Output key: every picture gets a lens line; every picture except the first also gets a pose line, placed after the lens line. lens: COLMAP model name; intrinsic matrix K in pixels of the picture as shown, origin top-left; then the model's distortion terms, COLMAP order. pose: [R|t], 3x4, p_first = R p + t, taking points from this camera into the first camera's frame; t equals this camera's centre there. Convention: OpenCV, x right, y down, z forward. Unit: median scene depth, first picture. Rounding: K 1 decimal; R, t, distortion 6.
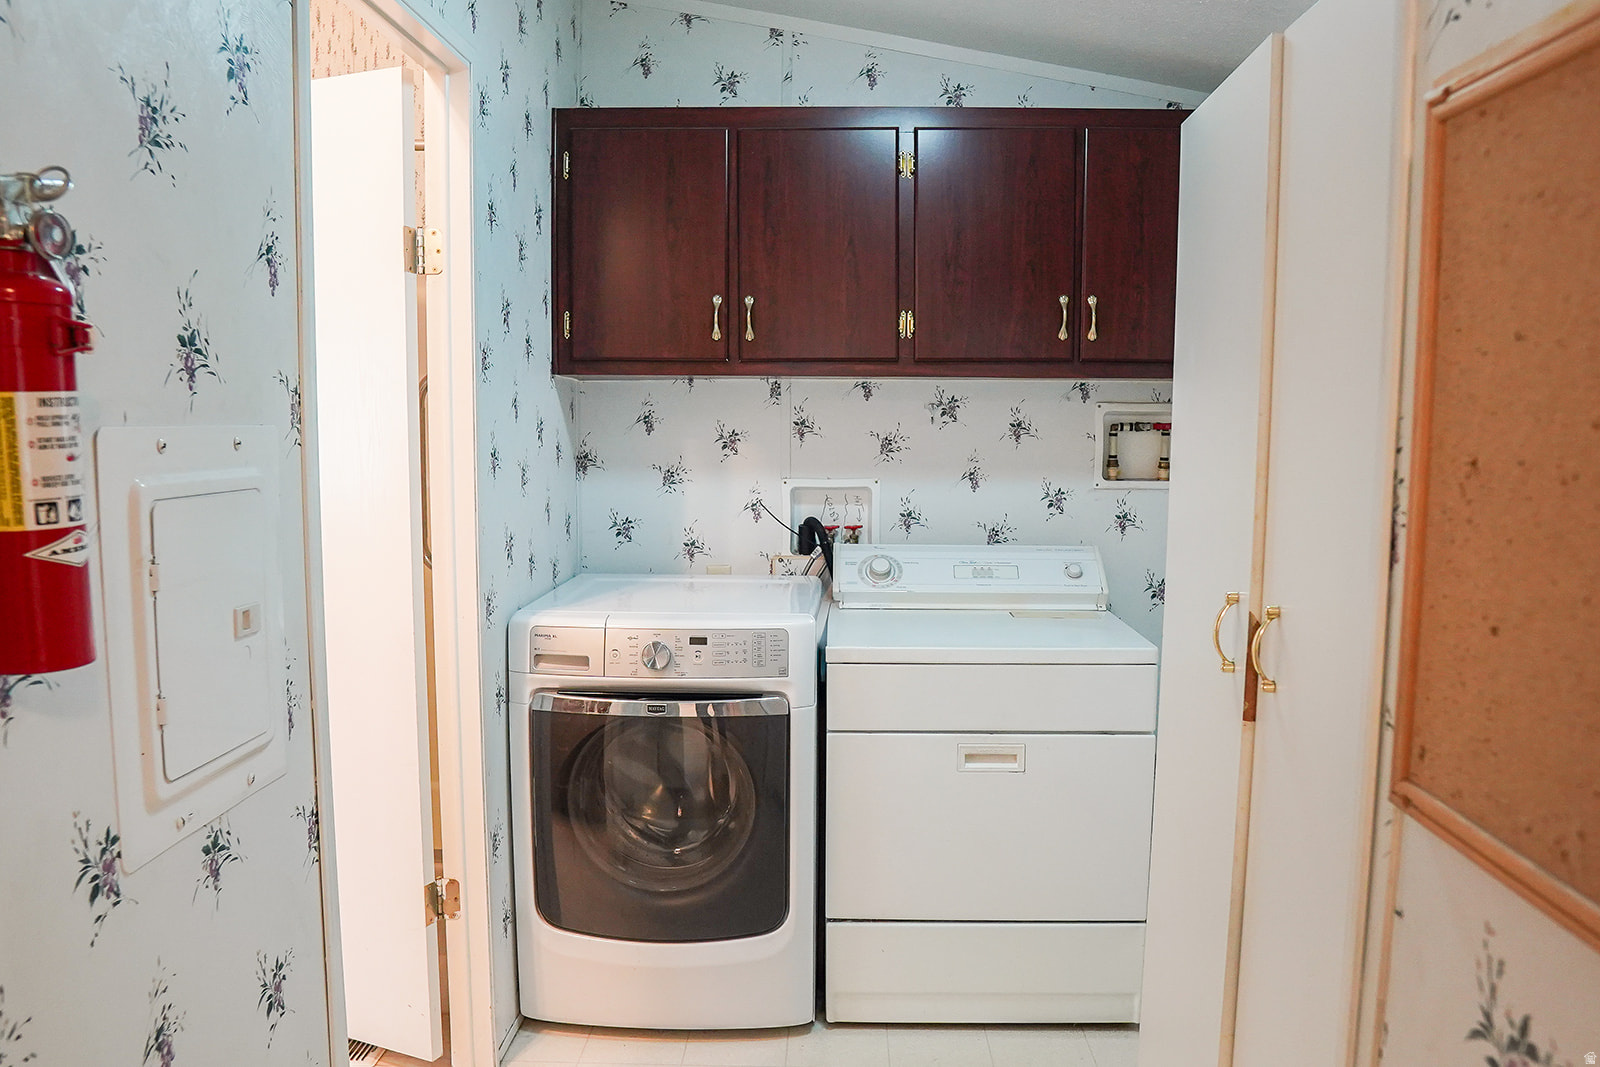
lens RADIAL K [[1136.4, 0, 788.2], [0, 1136.4, 530.1], [0, 0, 1]] dist [-0.104979, 0.066061]
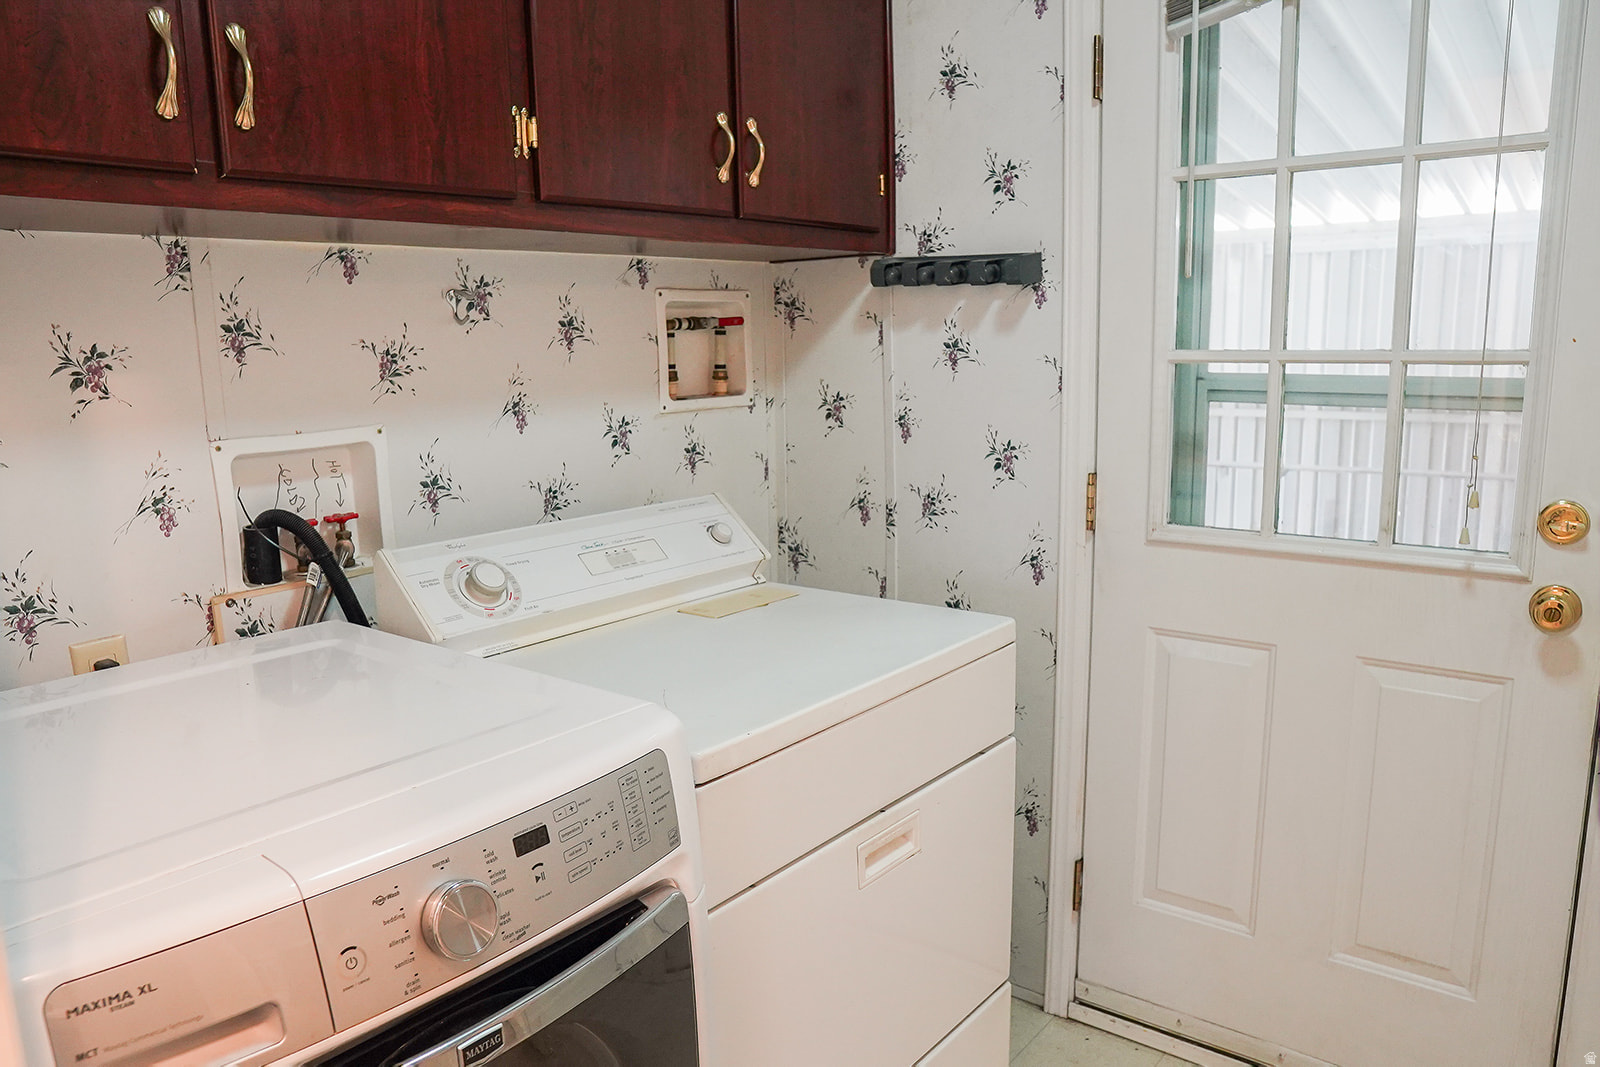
lens RADIAL K [[1136.4, 0, 808.0], [0, 1136.4, 538.9], [0, 0, 1]] dist [-0.104979, 0.066061]
pose [[0.611151, -0.156010, 0.775987, -0.229223], [0.104007, 0.987711, 0.116663, -0.032520], [-0.784651, 0.009409, 0.619867, 0.496706]]
